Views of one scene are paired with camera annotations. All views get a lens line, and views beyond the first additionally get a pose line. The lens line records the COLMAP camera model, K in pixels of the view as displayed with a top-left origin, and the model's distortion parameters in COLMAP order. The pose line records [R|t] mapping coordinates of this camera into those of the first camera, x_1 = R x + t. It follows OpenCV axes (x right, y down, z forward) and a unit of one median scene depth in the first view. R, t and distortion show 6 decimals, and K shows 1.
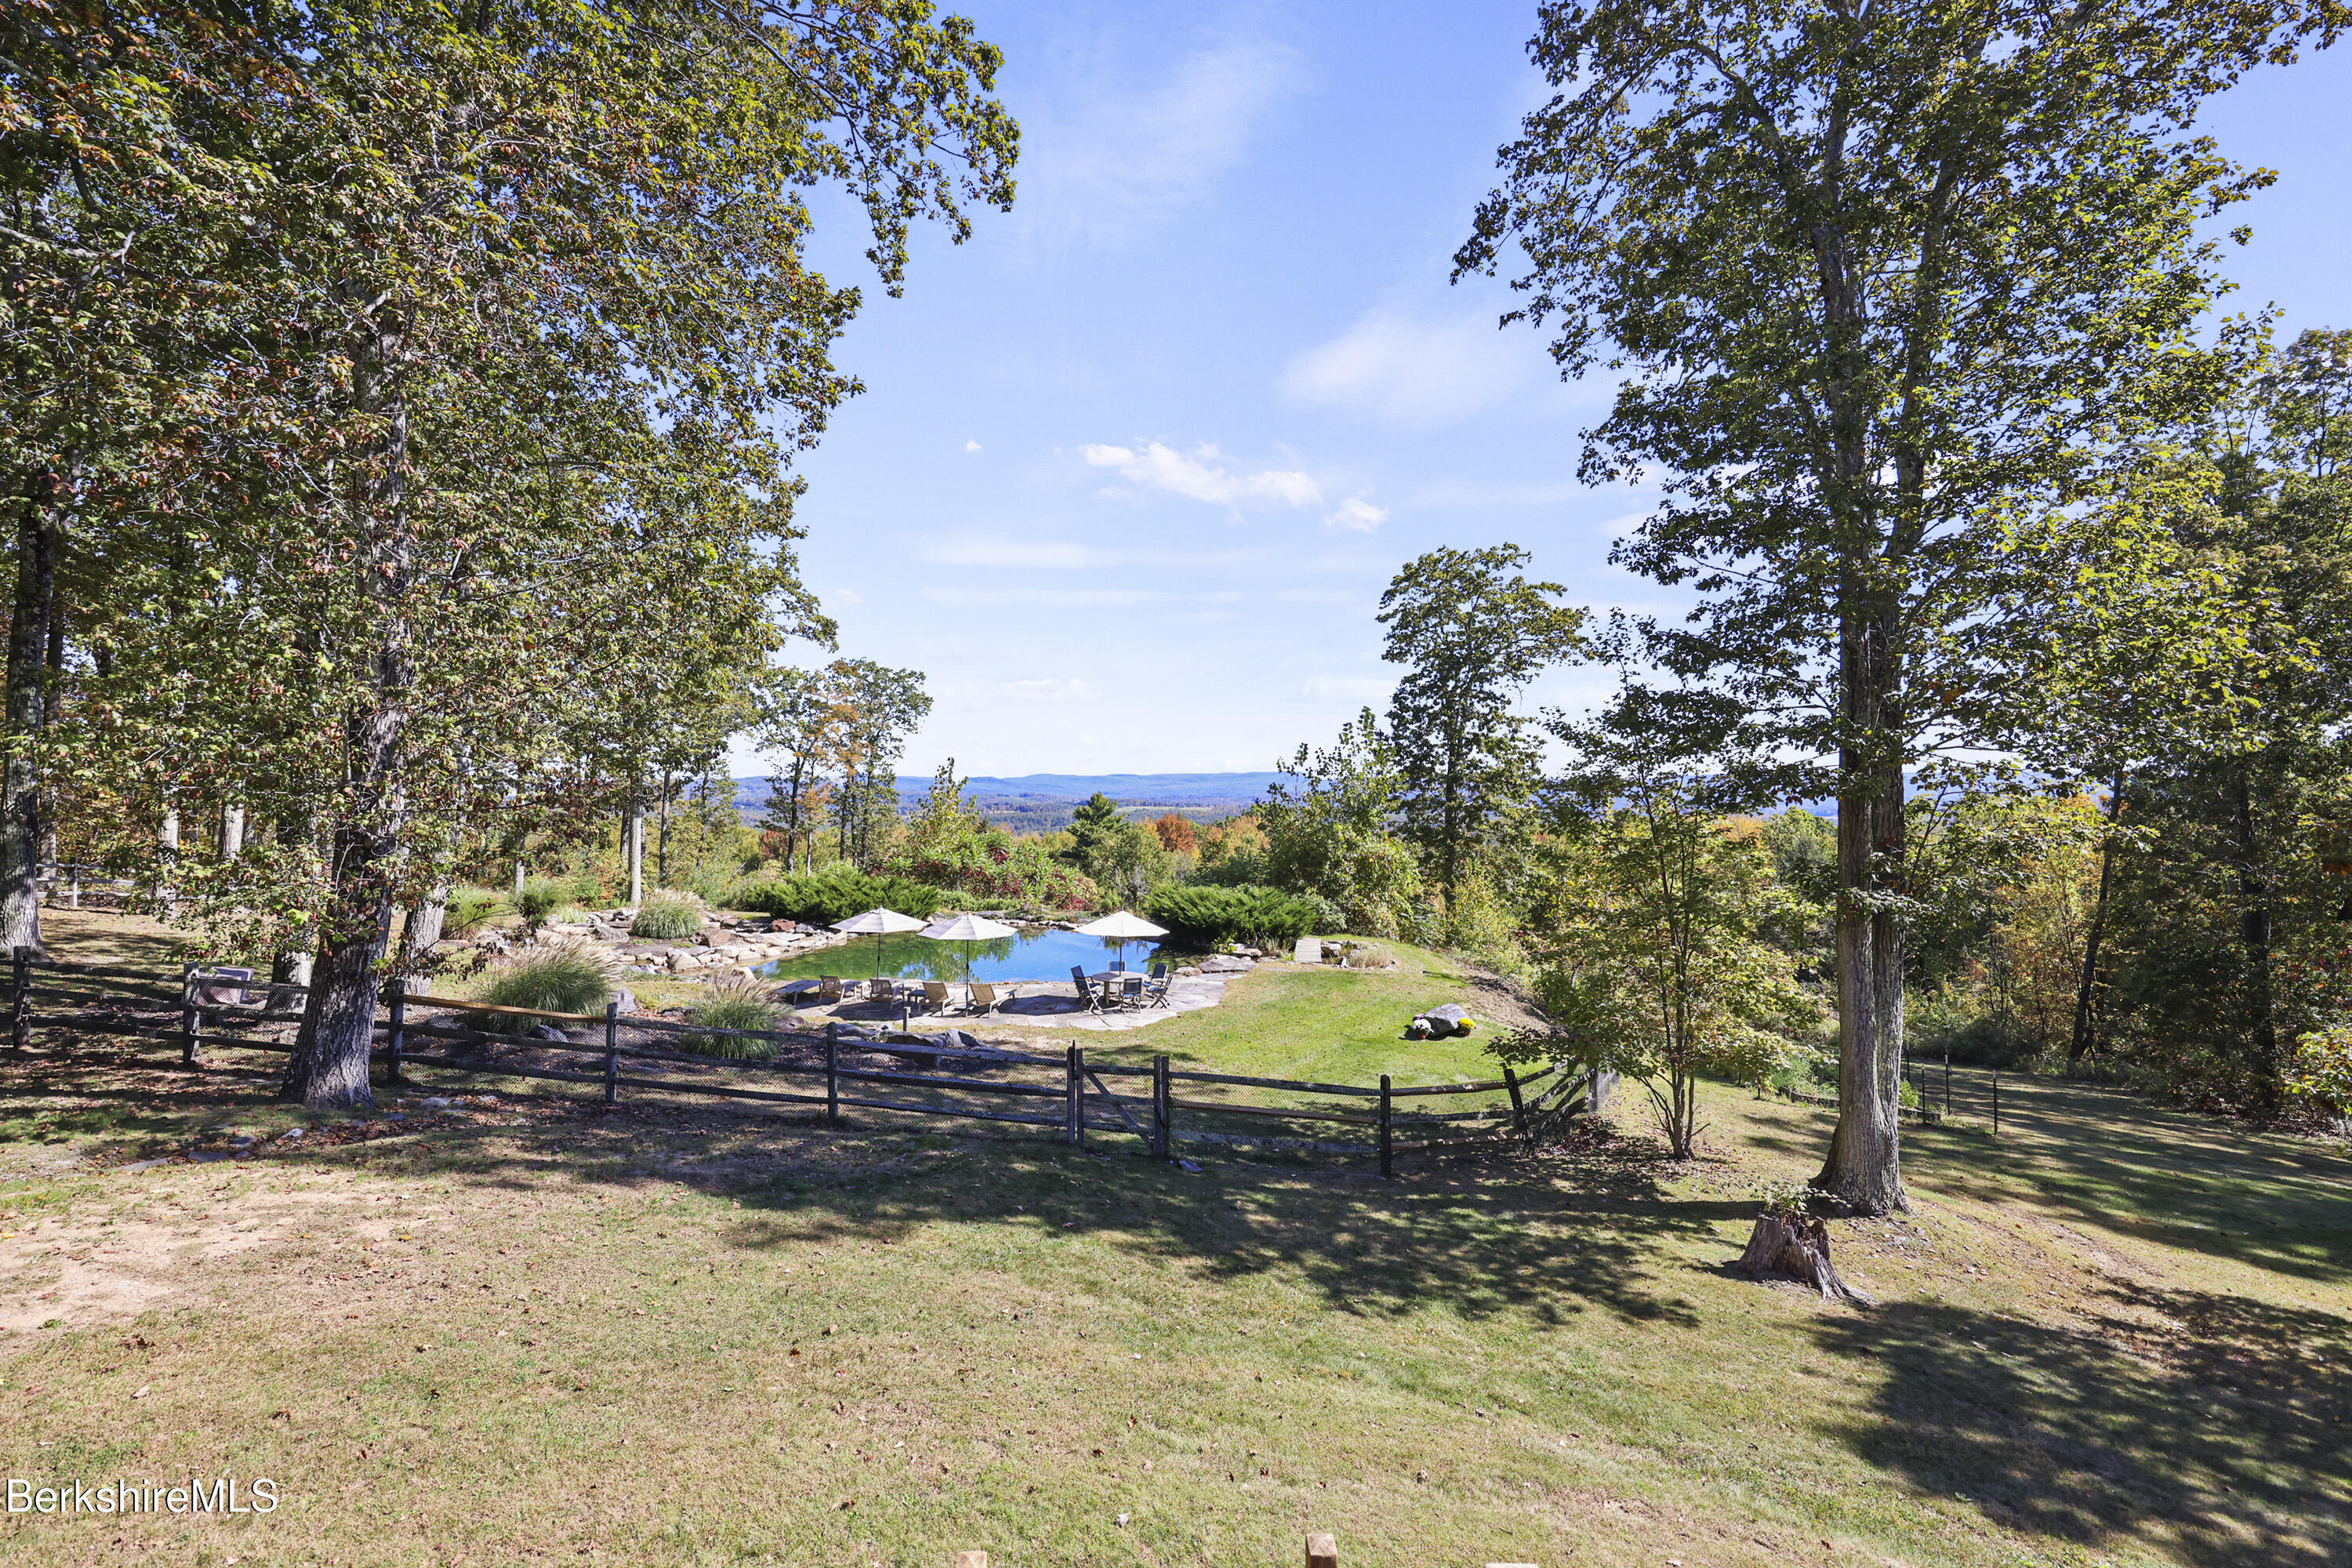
lens RADIAL K [[931.1, 0, 1149.5], [0, 931.1, 780.3], [0, 0, 1]] dist [0.001252, 0.000026]
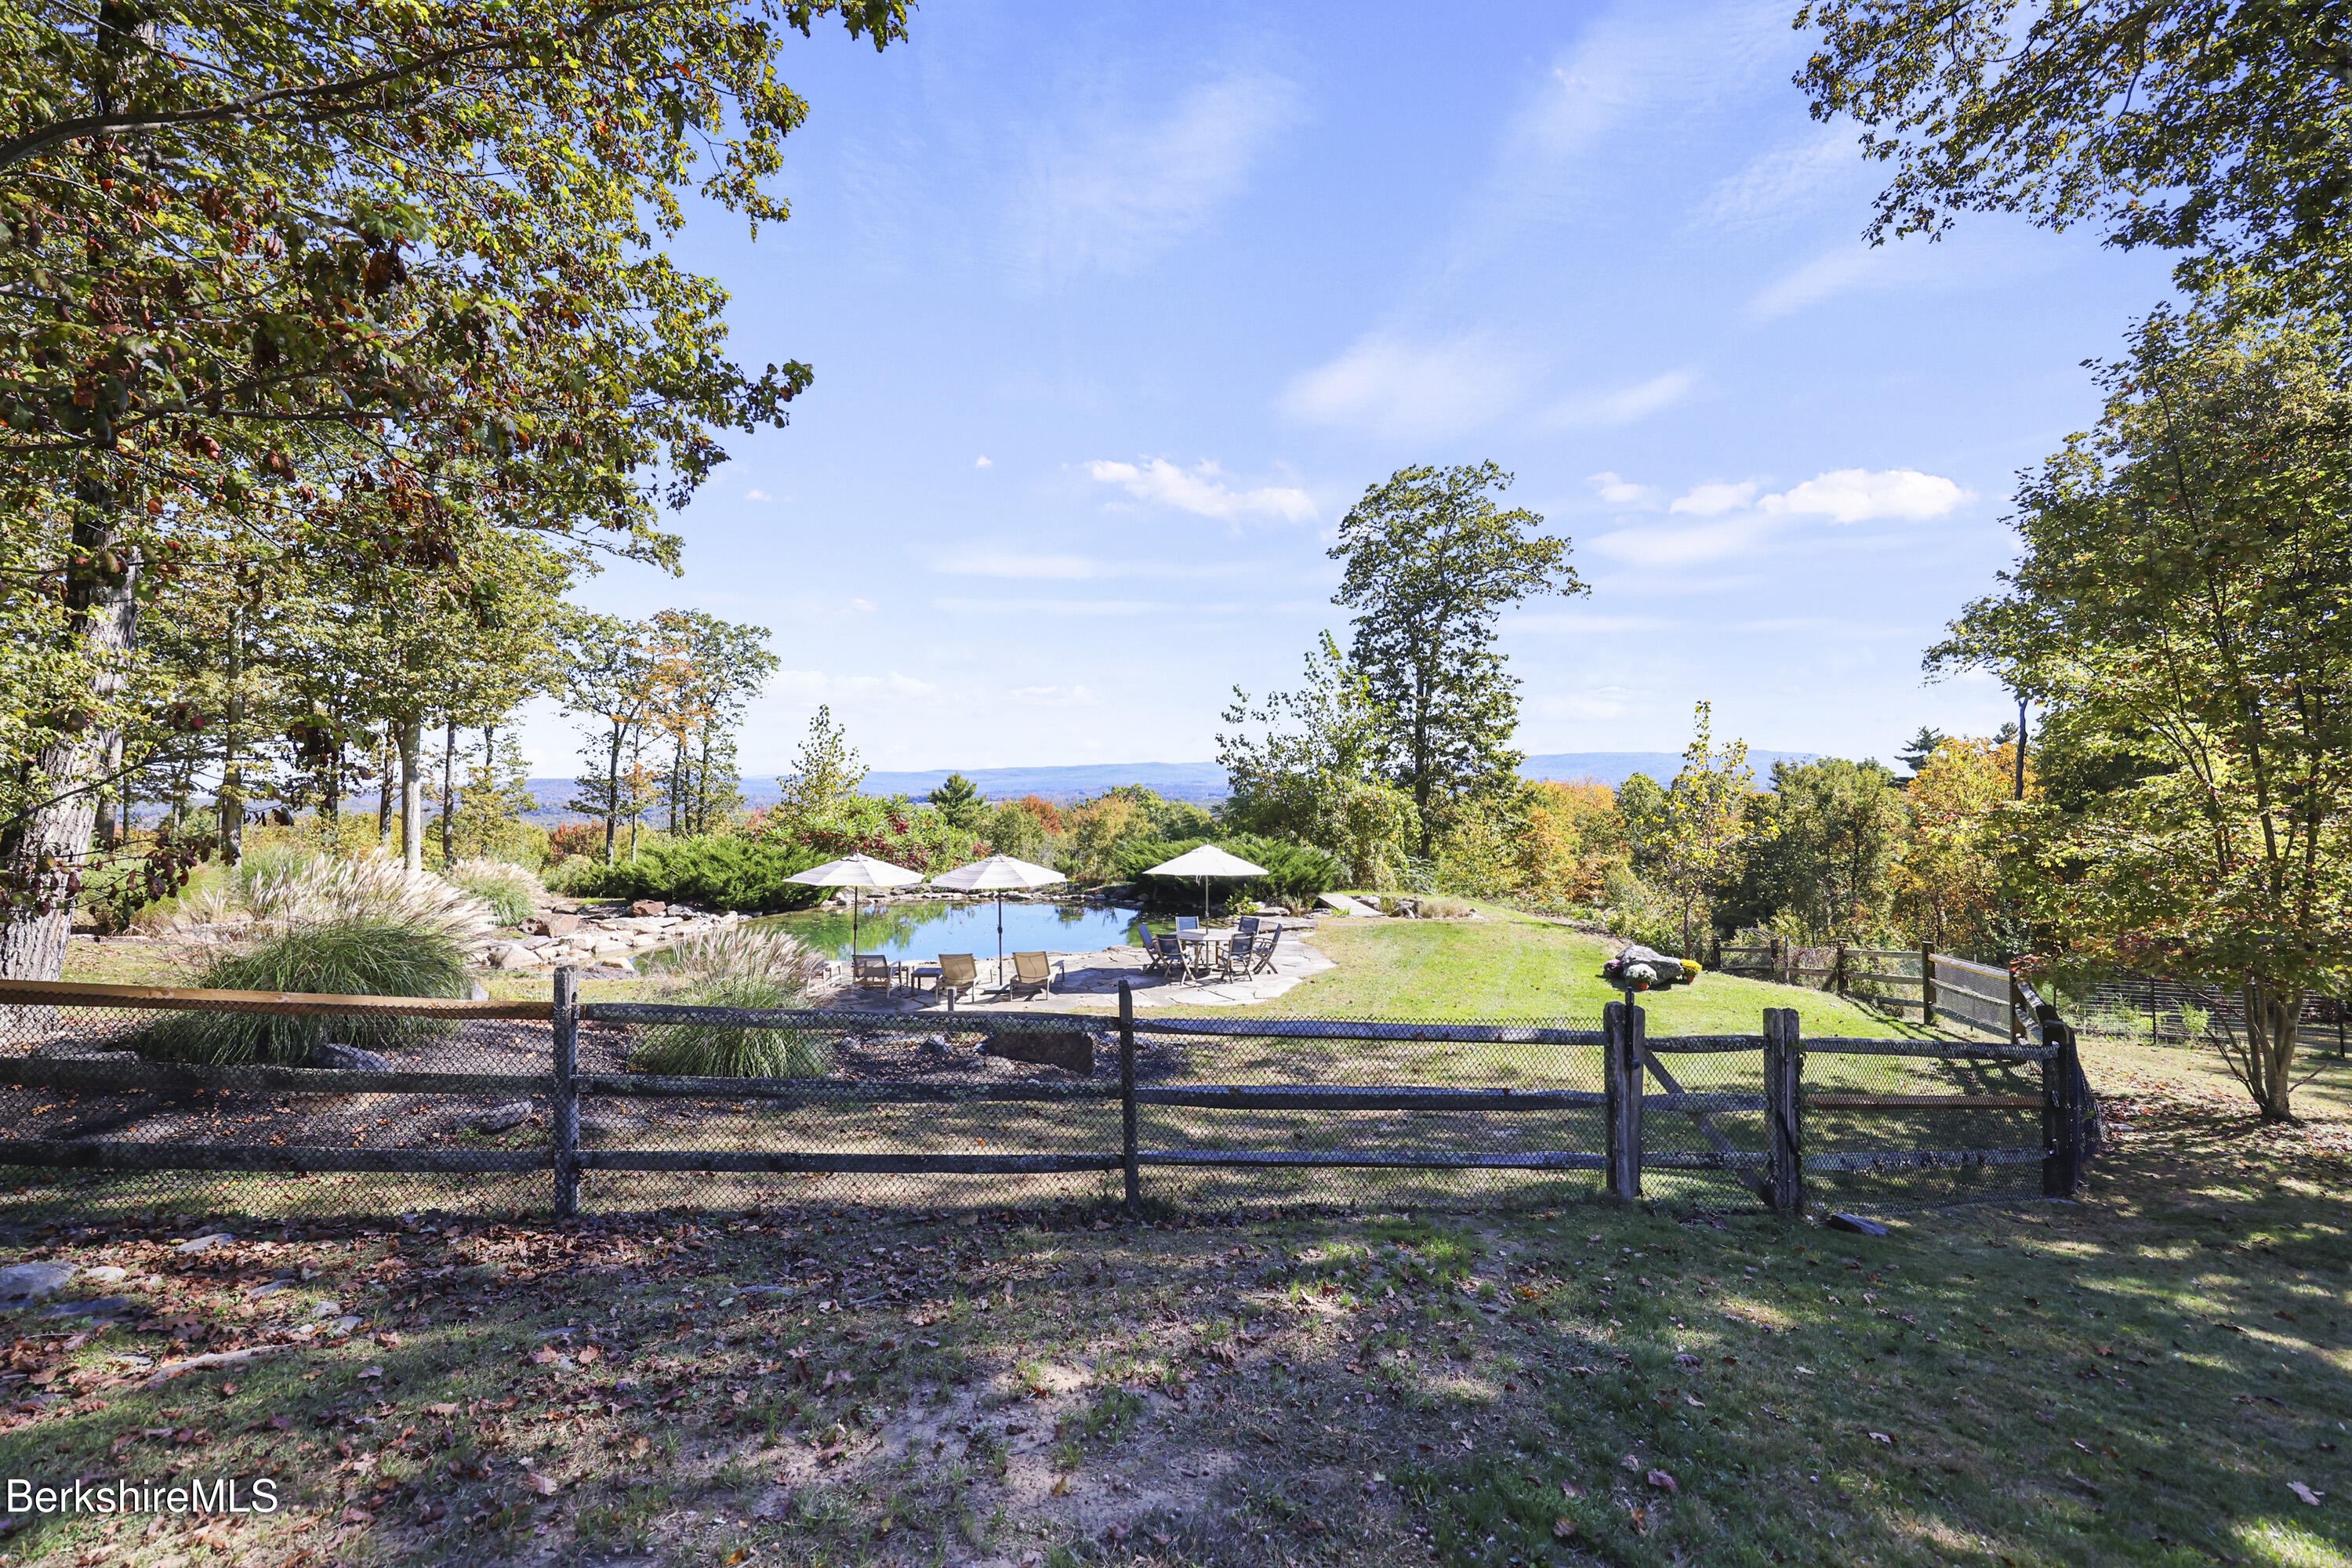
lens RADIAL K [[925.3, 0, 1176.0], [0, 925.3, 784.0], [0, 0, 1]] dist [-0.013308, 0.000064]
pose [[0.977477, -0.018217, 0.210256, -0.105867], [0.015371, 0.999767, 0.015161, 0.041234], [-0.210484, -0.011588, 0.977529, 0.149356]]
